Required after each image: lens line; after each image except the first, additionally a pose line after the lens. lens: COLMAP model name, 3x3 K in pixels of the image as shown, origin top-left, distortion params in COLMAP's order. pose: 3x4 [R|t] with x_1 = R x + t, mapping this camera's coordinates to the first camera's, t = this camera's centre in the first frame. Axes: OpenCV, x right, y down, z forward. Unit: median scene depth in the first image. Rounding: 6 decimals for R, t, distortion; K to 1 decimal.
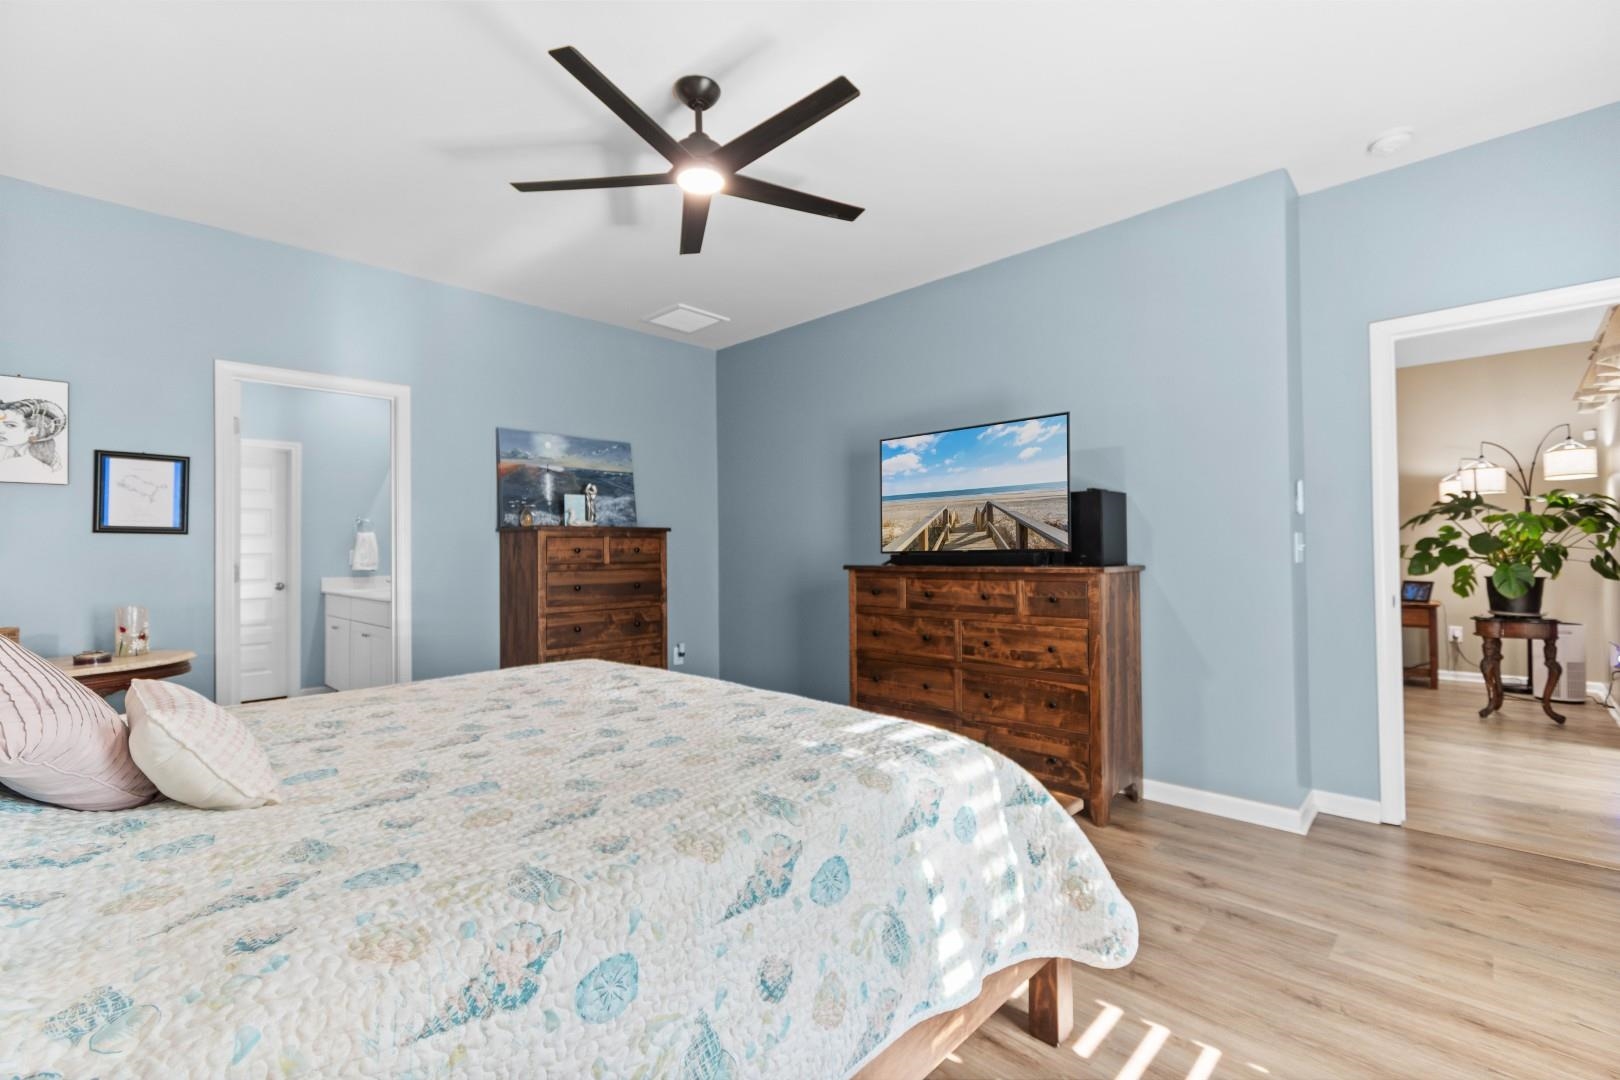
lens RADIAL K [[712.4, 0, 813.9], [0, 712.4, 550.1], [0, 0, 1]] dist [-0.002309, -0.000134]
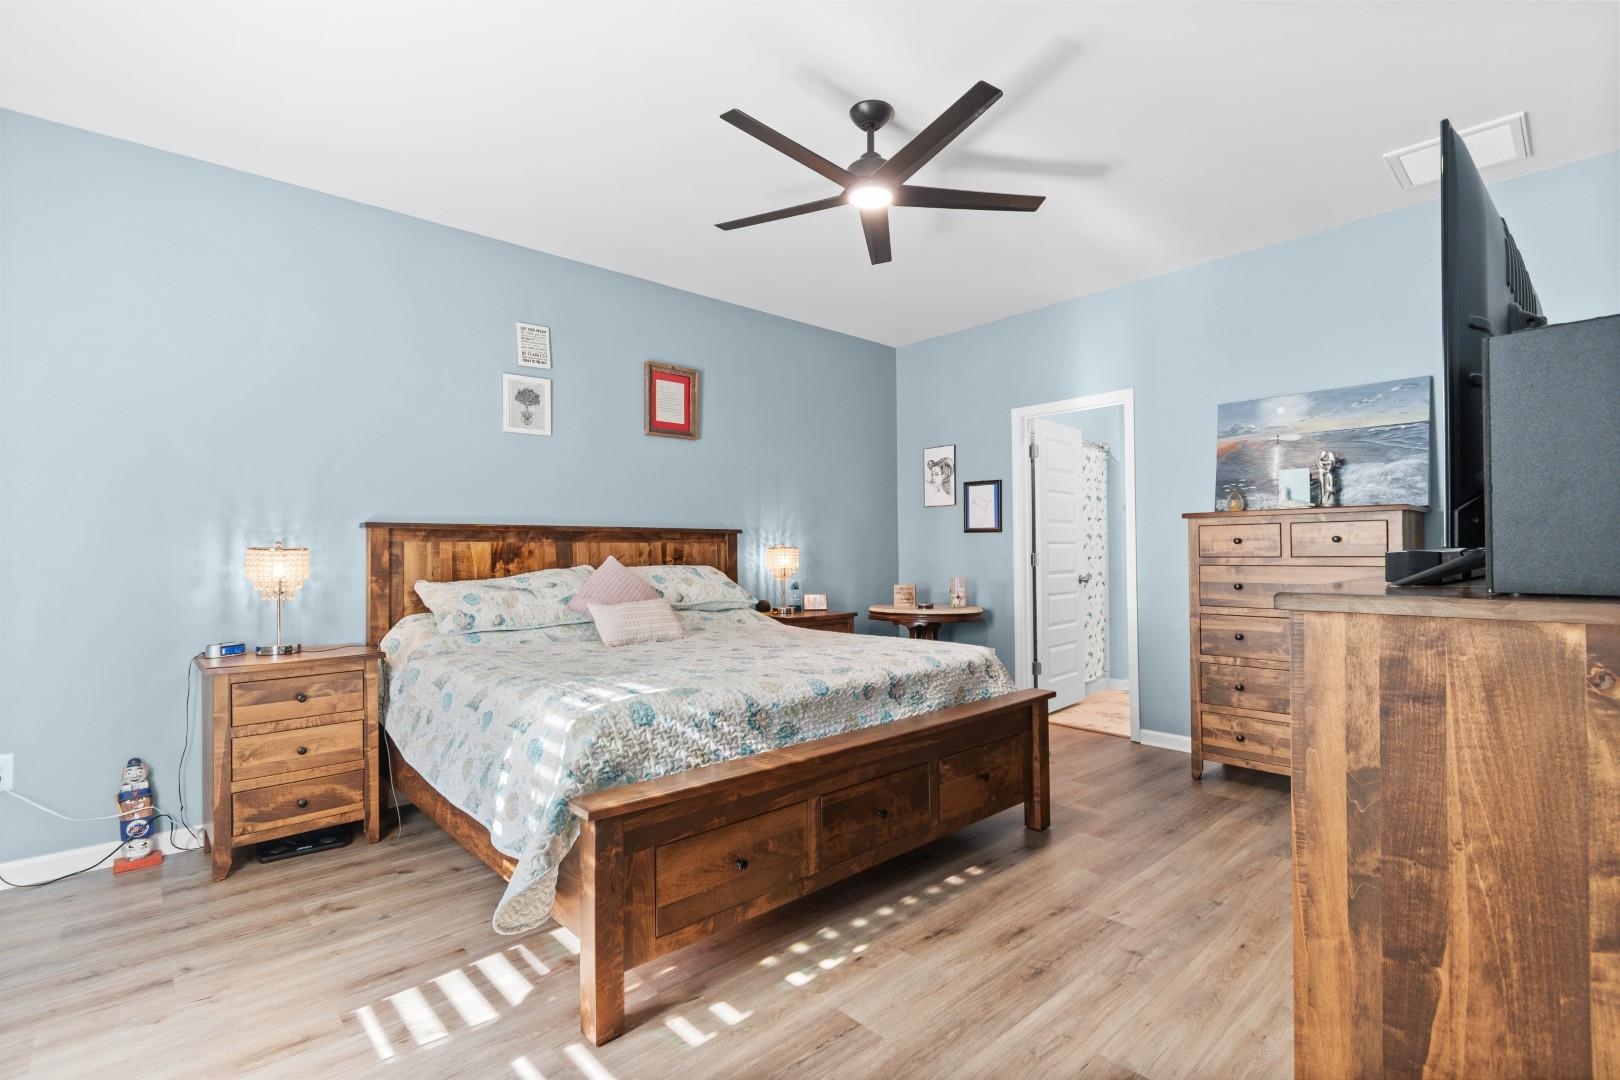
lens RADIAL K [[757.3, 0, 814.2], [0, 757.3, 540.8], [0, 0, 1]] dist [-0.005240, -0.000870]
pose [[-0.058027, -0.005361, -0.998301, 0.638840], [0.010648, 0.999925, -0.005989, 0.000646], [0.998258, -0.010978, -0.057966, 0.639363]]
